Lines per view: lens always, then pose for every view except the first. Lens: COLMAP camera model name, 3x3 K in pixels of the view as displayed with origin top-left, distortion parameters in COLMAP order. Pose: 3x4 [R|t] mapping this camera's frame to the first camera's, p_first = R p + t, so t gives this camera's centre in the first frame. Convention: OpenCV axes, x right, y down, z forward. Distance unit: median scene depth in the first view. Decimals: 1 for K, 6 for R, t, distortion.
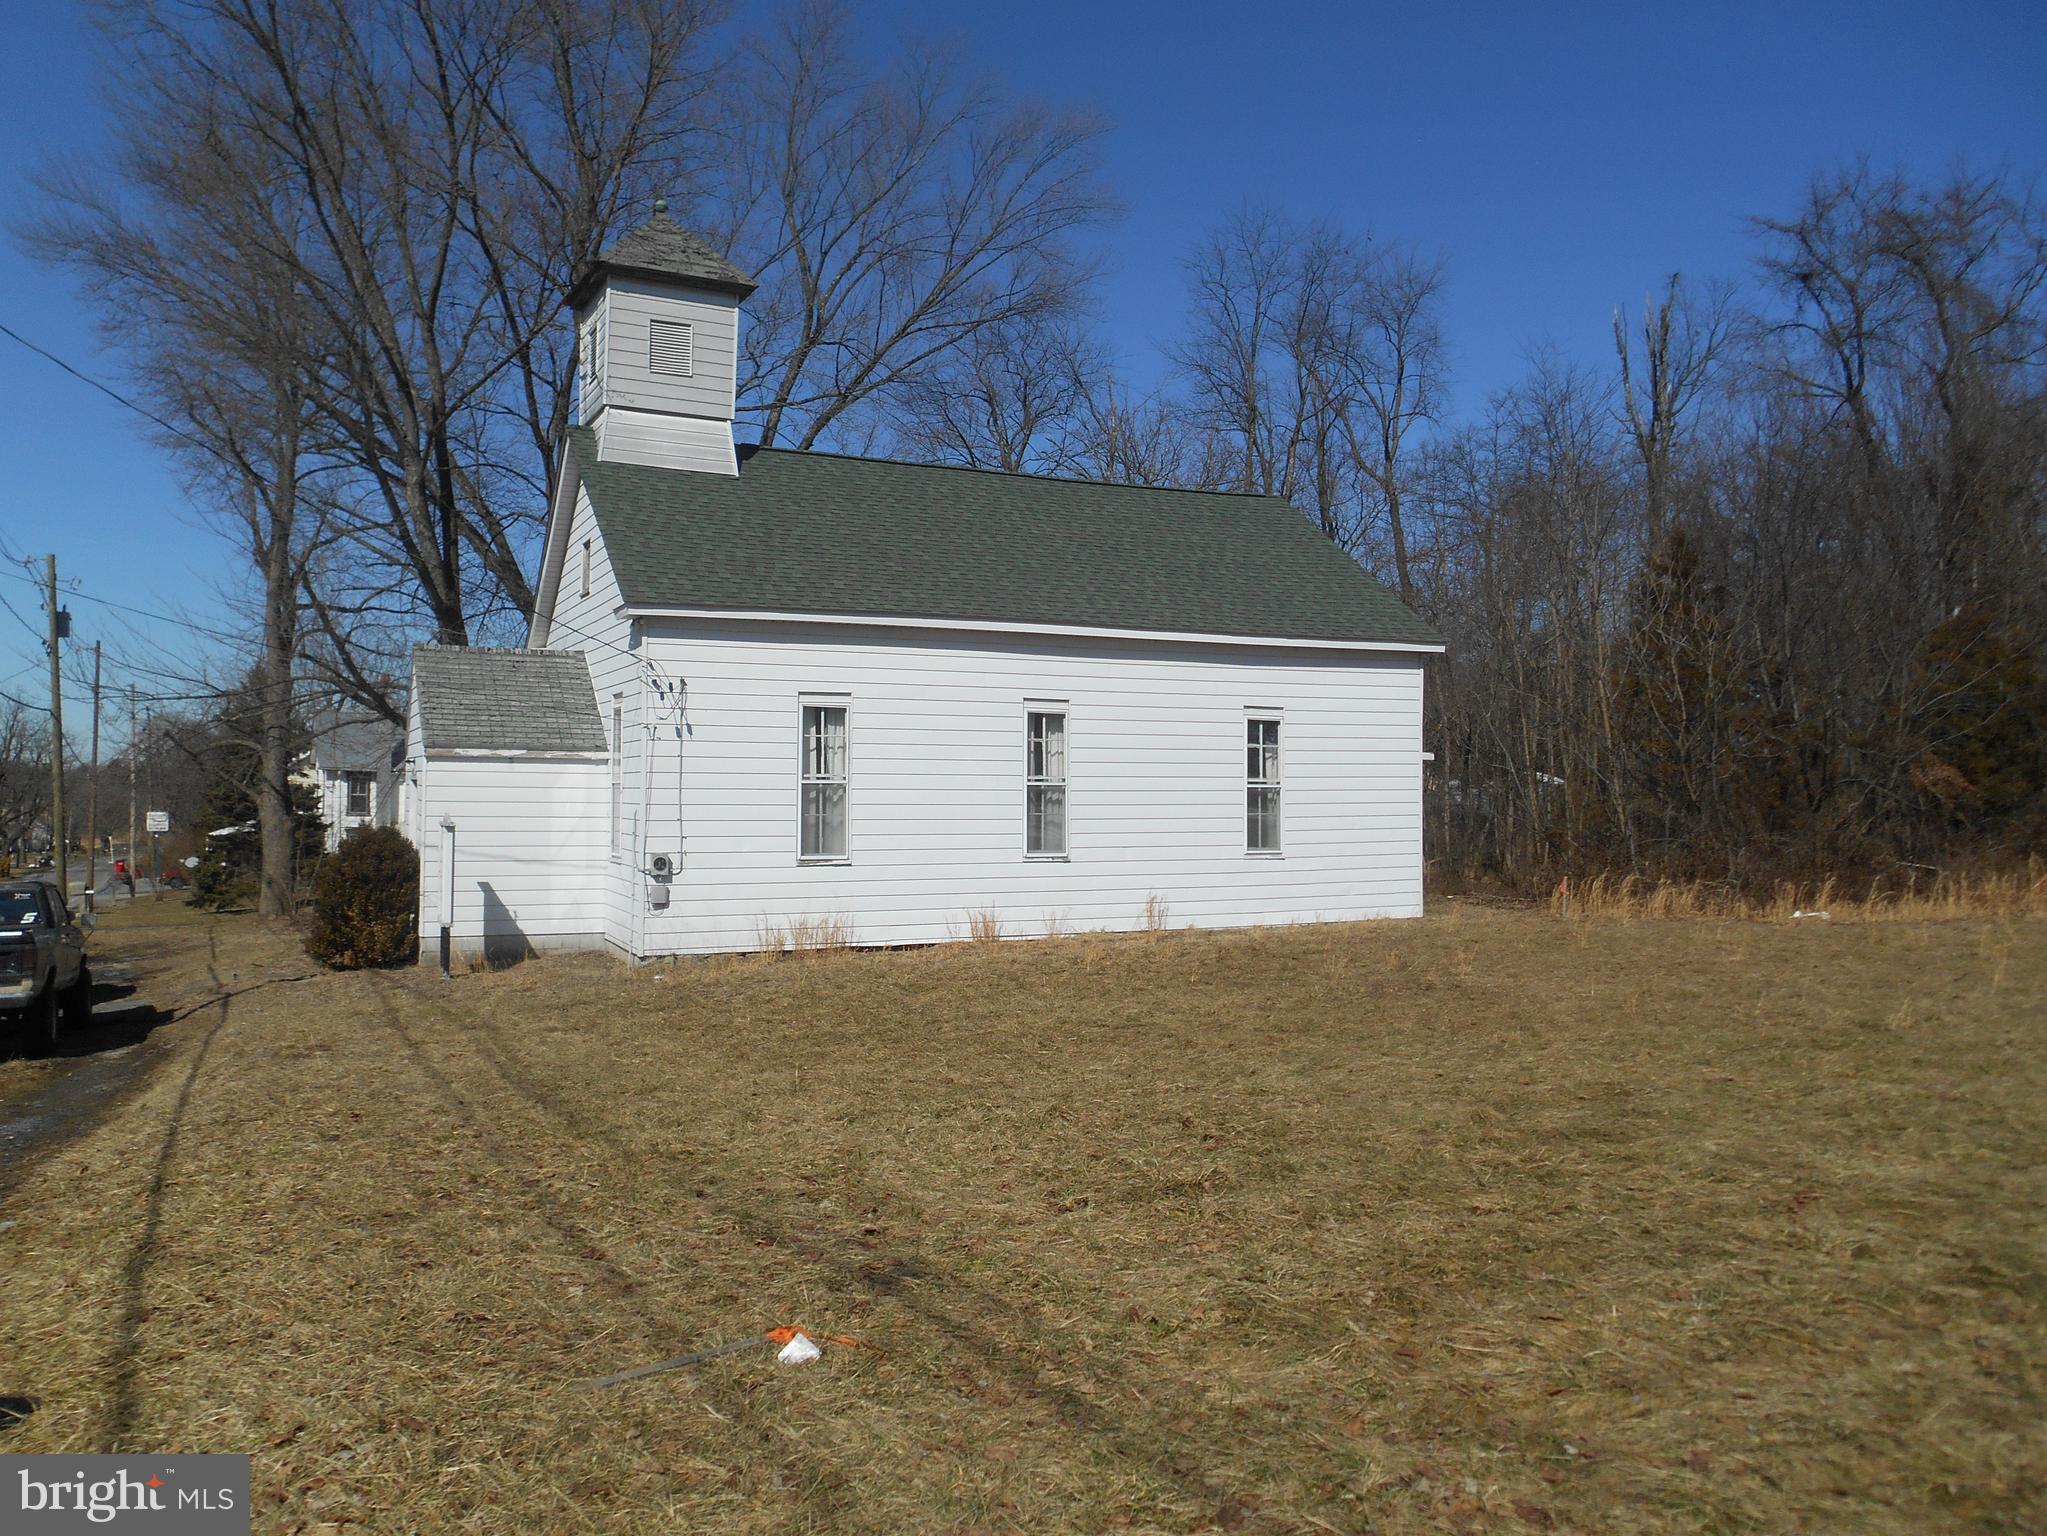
lens RADIAL K [[1574.5, 0, 1023.5], [0, 1574.5, 768.0], [0, 0, 1]] dist [-0.037648, 0.033688]
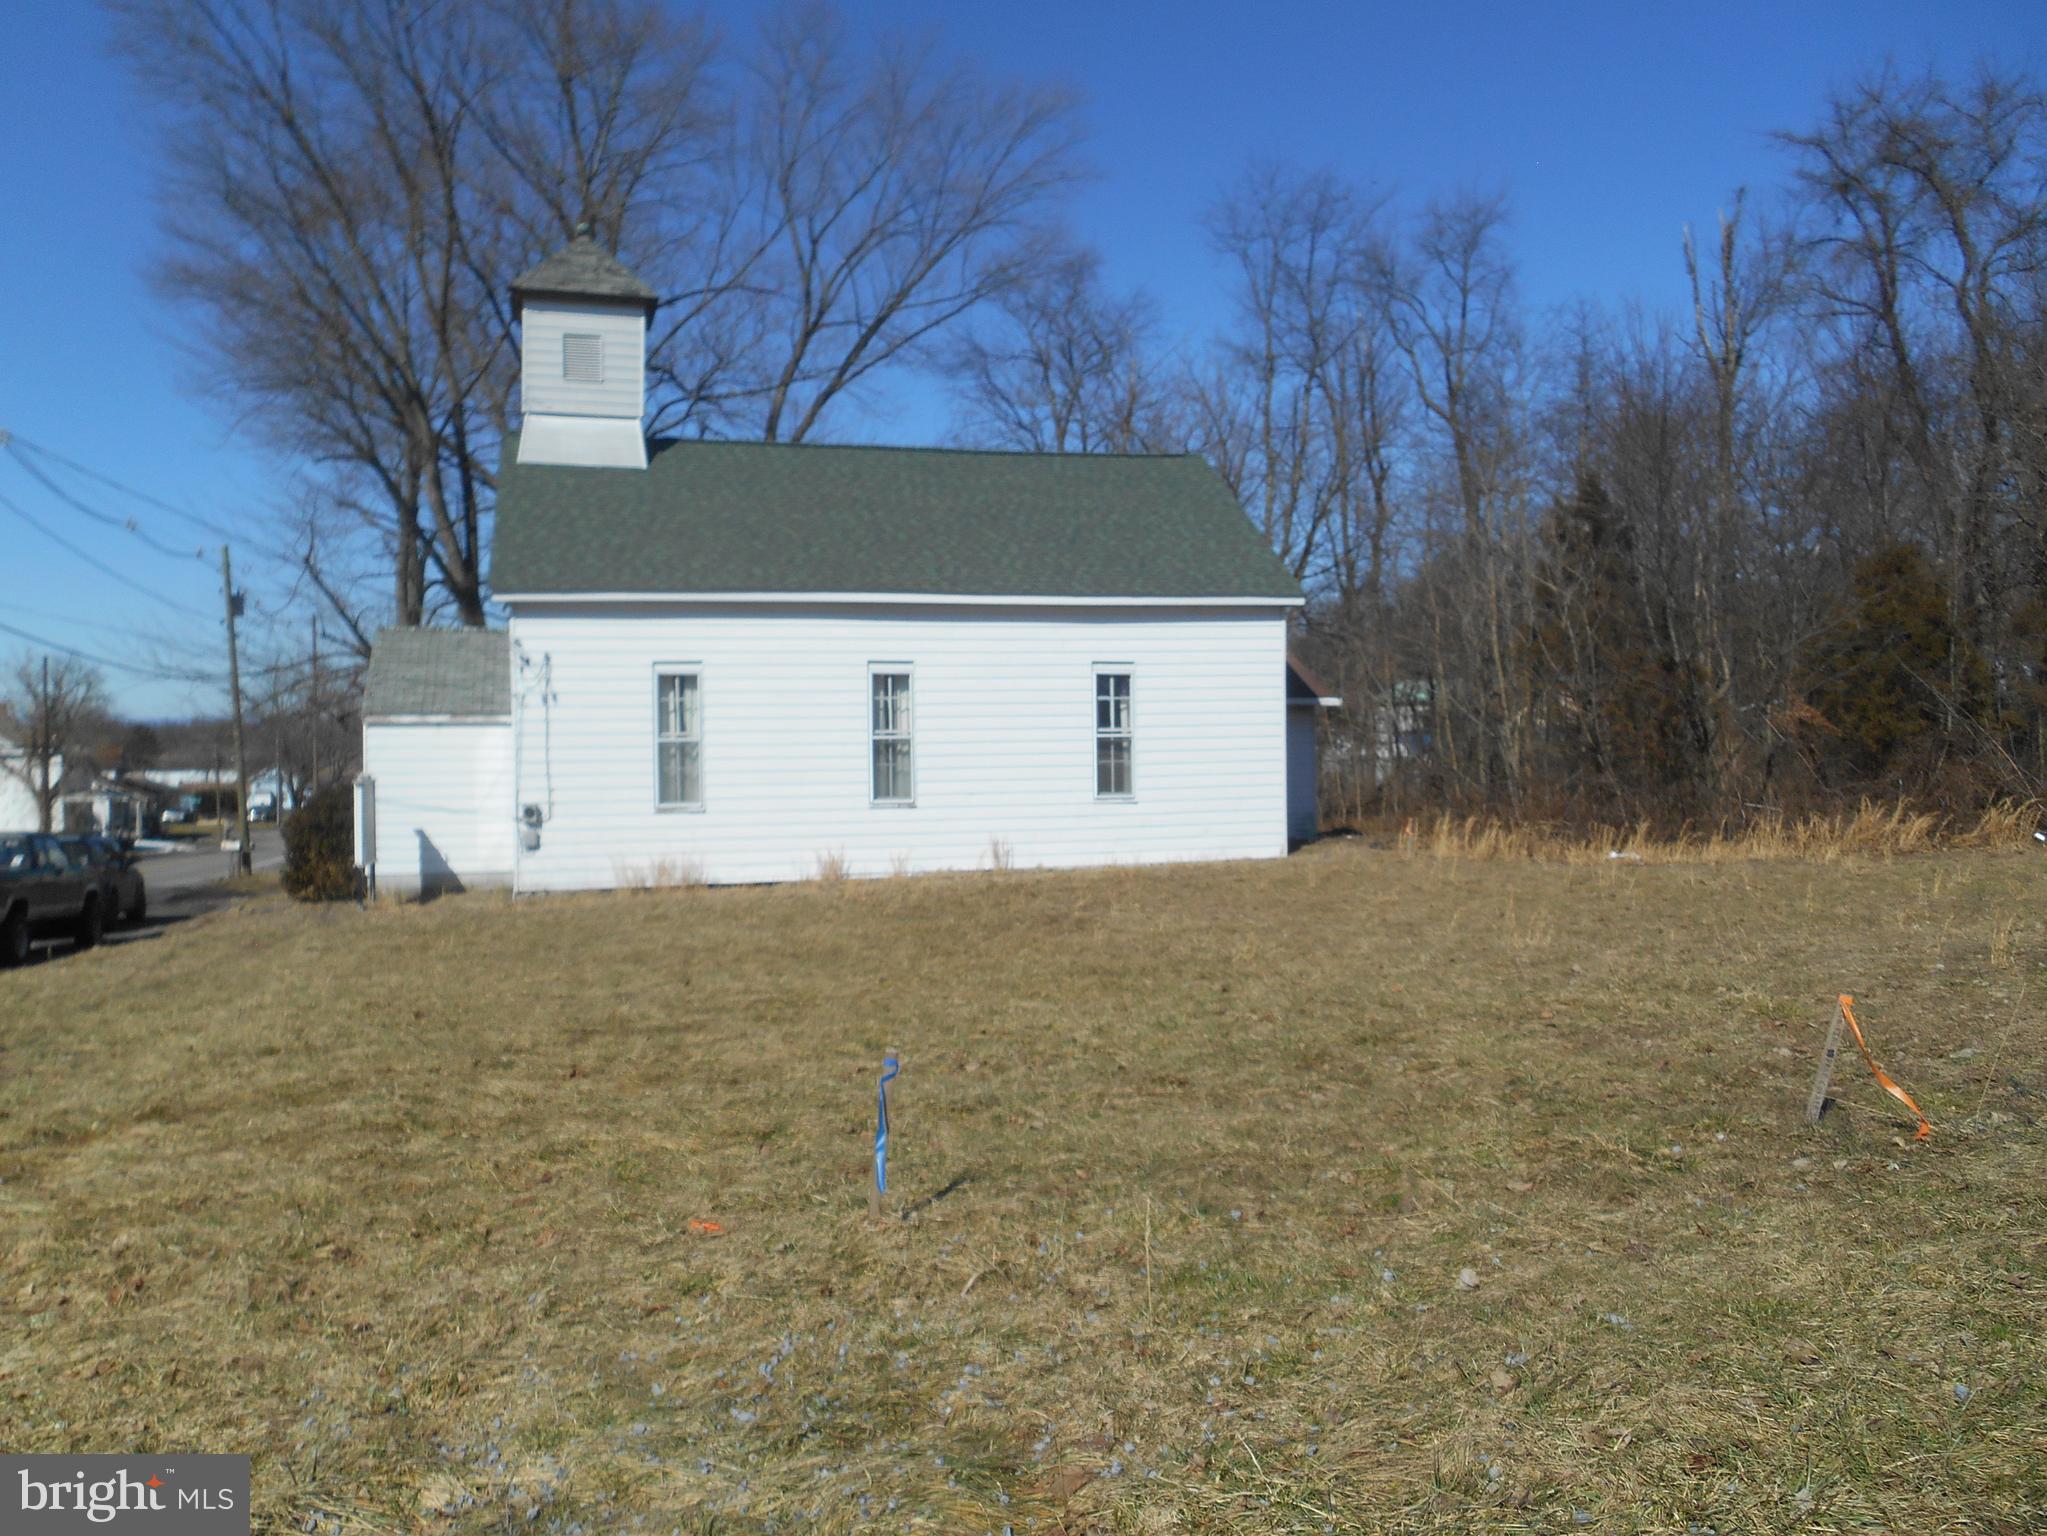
lens RADIAL K [[1574.5, 0, 1023.5], [0, 1574.5, 768.0], [0, 0, 1]] dist [-0.037648, 0.033688]
pose [[0.983515, -0.010921, -0.180496, 0.289208], [0.018142, 0.999098, 0.038400, -0.008891], [0.179913, -0.041042, 0.982826, -0.070395]]
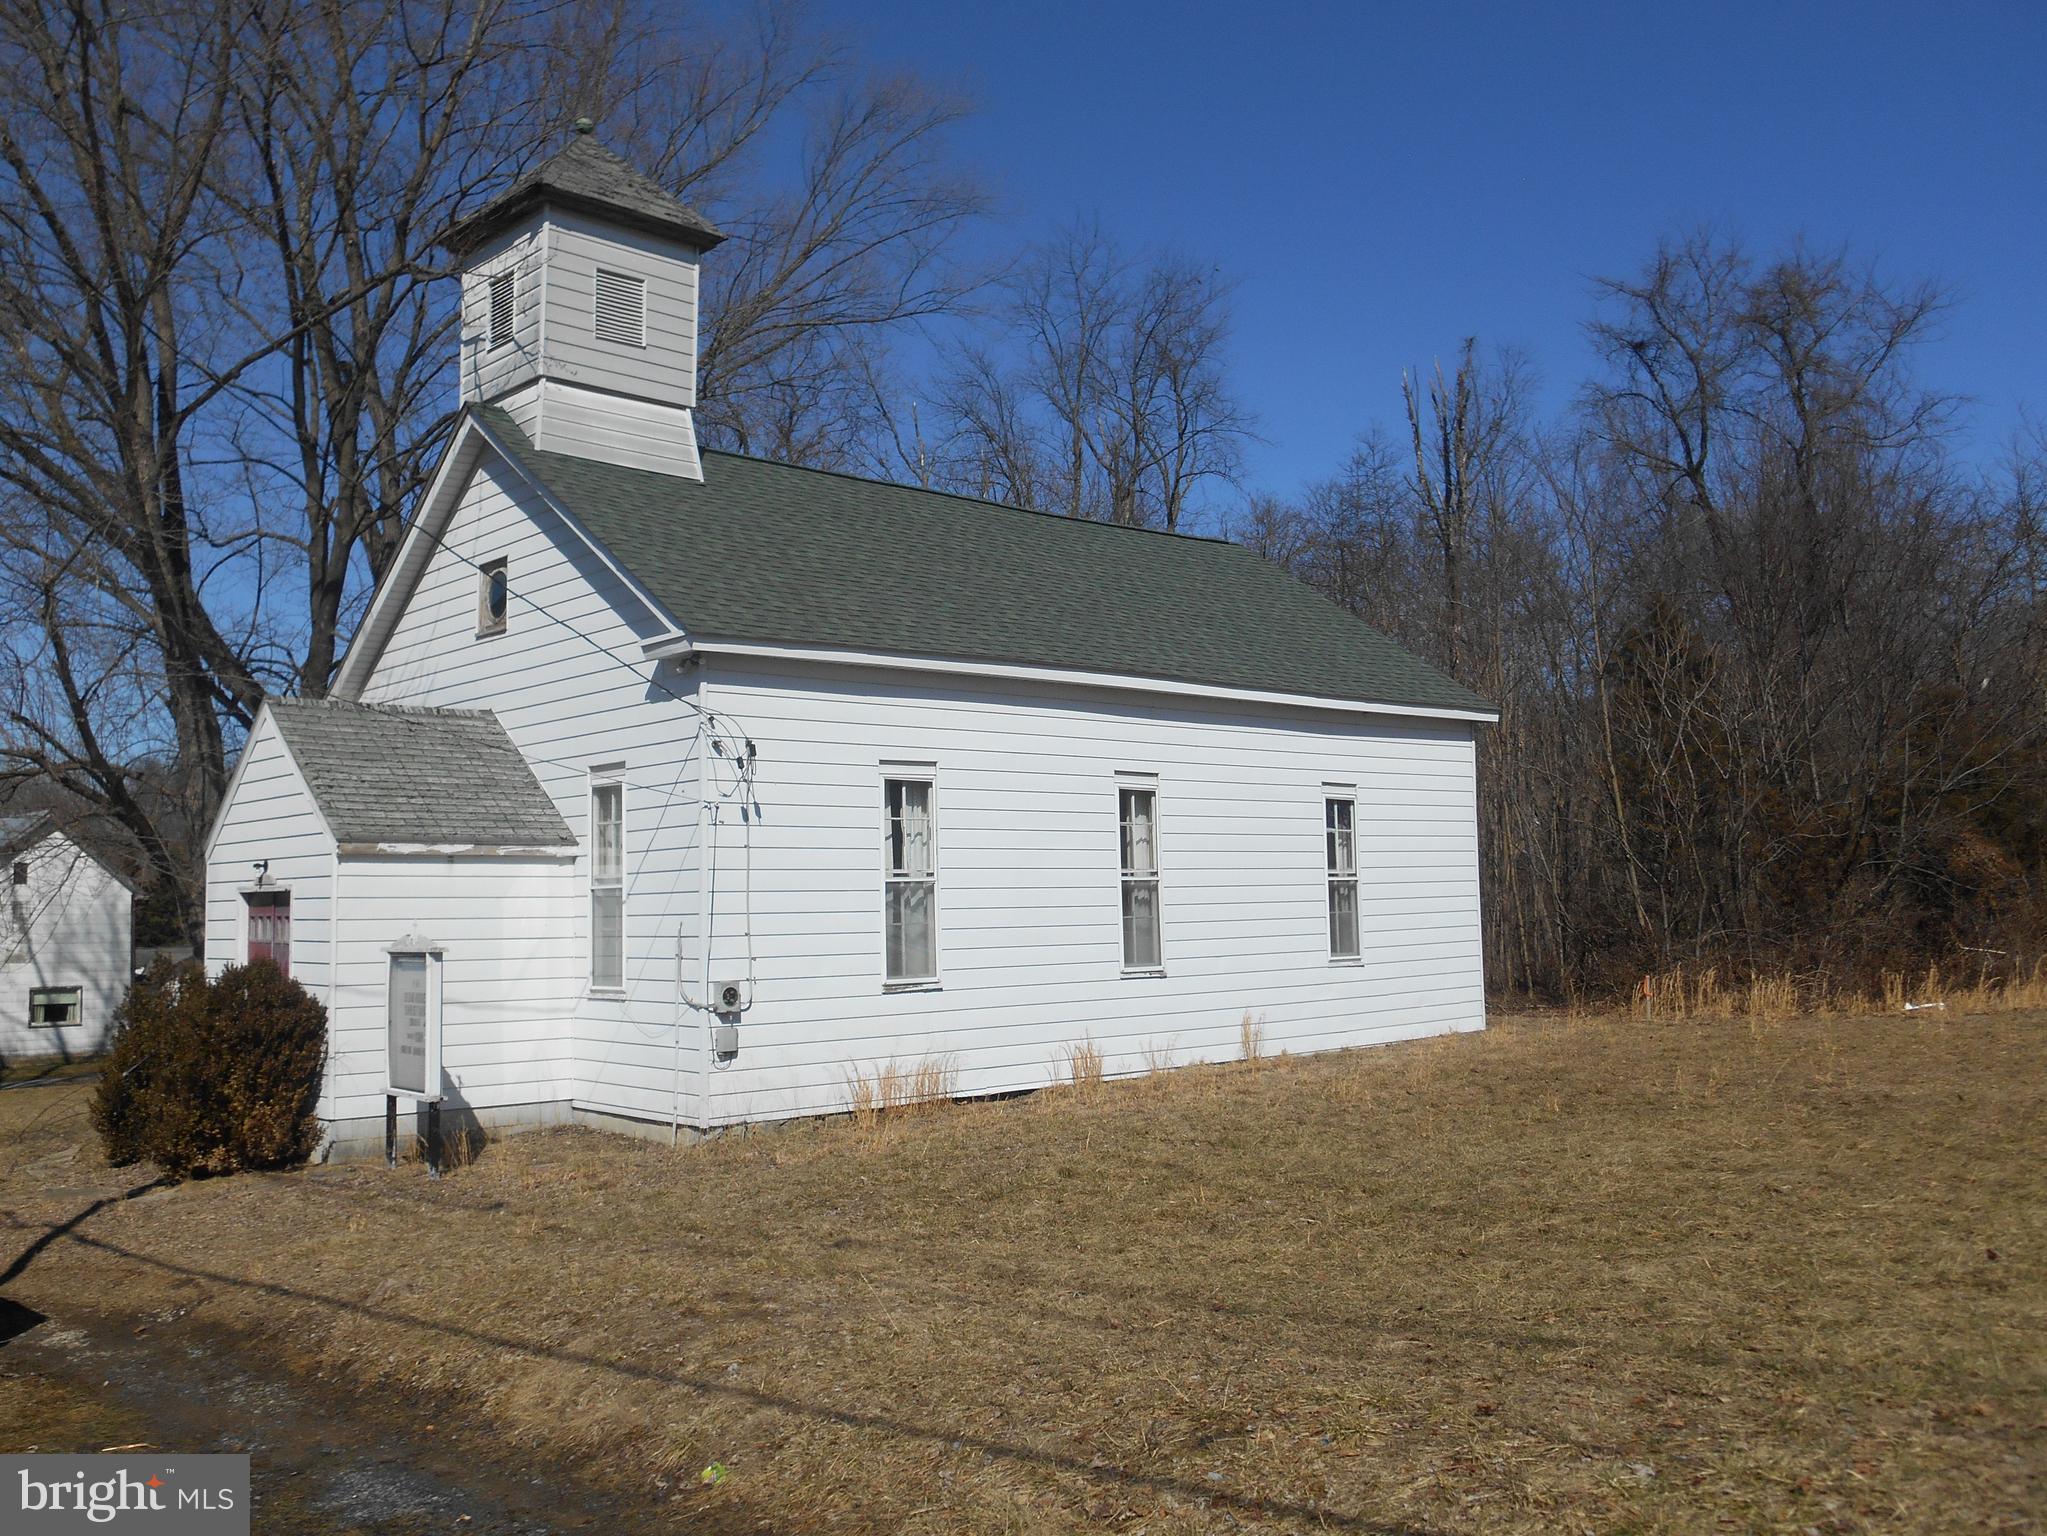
lens RADIAL K [[1761.2, 0, 1023.5], [0, 1761.2, 768.0], [0, 0, 1]] dist [-0.016859, -0.004059]
pose [[0.957014, -0.001255, 0.290040, -0.283233], [0.020858, 0.997699, -0.064504, 0.009694], [-0.289292, 0.067781, 0.954838, 0.156570]]
